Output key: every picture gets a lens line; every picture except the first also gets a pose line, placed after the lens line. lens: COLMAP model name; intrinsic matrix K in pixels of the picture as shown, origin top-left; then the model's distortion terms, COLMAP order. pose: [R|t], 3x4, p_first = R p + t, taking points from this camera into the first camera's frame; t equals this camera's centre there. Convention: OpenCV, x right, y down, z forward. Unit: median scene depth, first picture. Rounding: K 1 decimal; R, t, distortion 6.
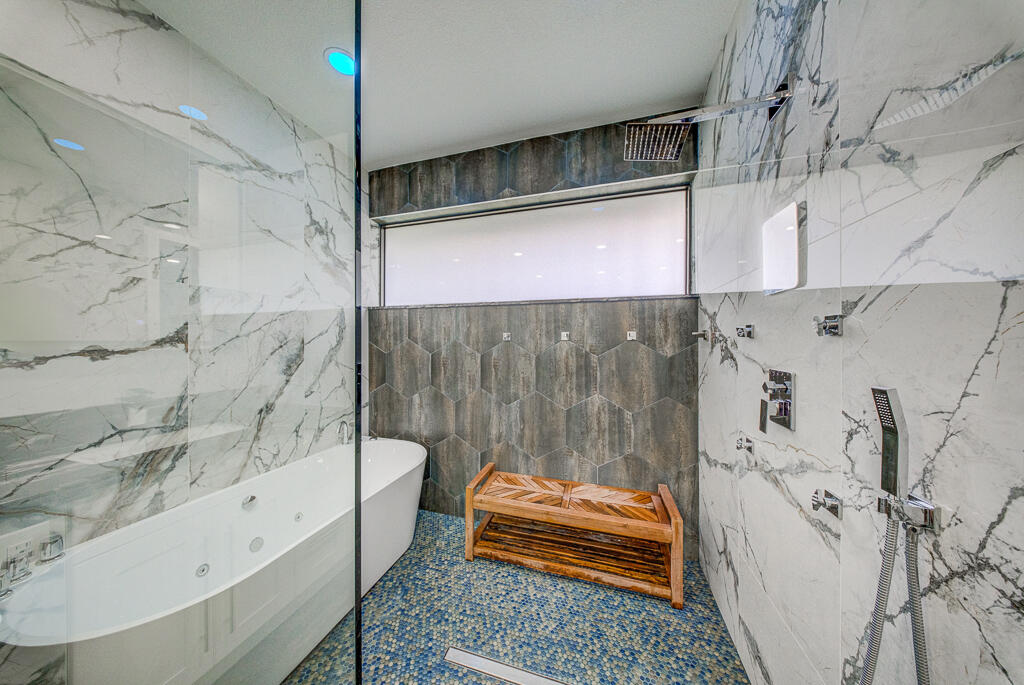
lens RADIAL K [[303.3, 0, 508.8], [0, 303.3, 342.1], [0, 0, 1]] dist [-0.005674, -0.000233]
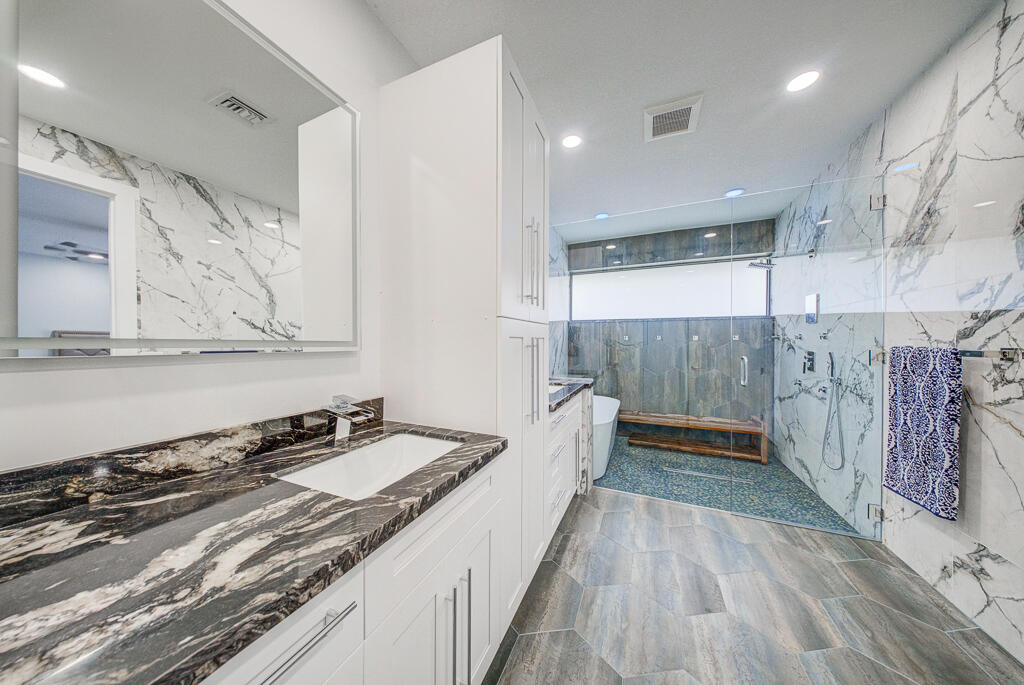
lens RADIAL K [[303.3, 0, 512.8], [0, 303.3, 343.8], [0, 0, 1]] dist [-0.005674, -0.000233]
pose [[0.992117, 0.001679, -0.125300, -0.747348], [-0.000607, 0.999963, 0.008598, 0.000683], [0.125310, -0.008454, 0.992082, -1.061371]]
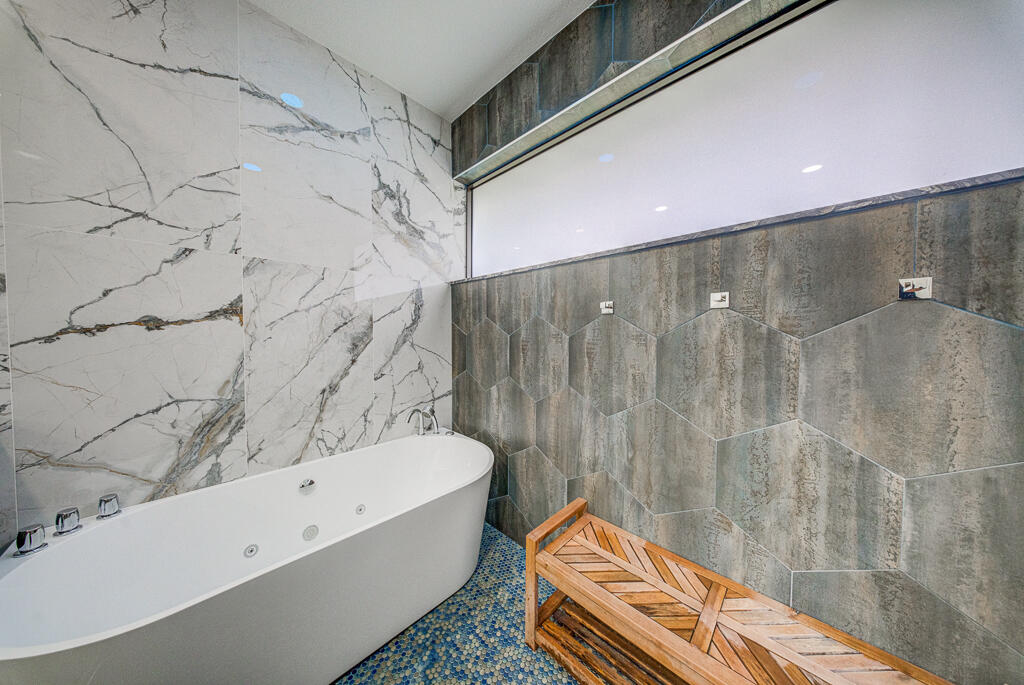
lens RADIAL K [[303.3, 0, 506.0], [0, 303.3, 341.8], [0, 0, 1]] dist [-0.005674, -0.000233]
pose [[0.887955, 0.018209, -0.459569, 0.108978], [-0.004632, 0.999519, 0.030653, 0.040043], [0.459906, -0.025090, 0.887613, 0.401377]]
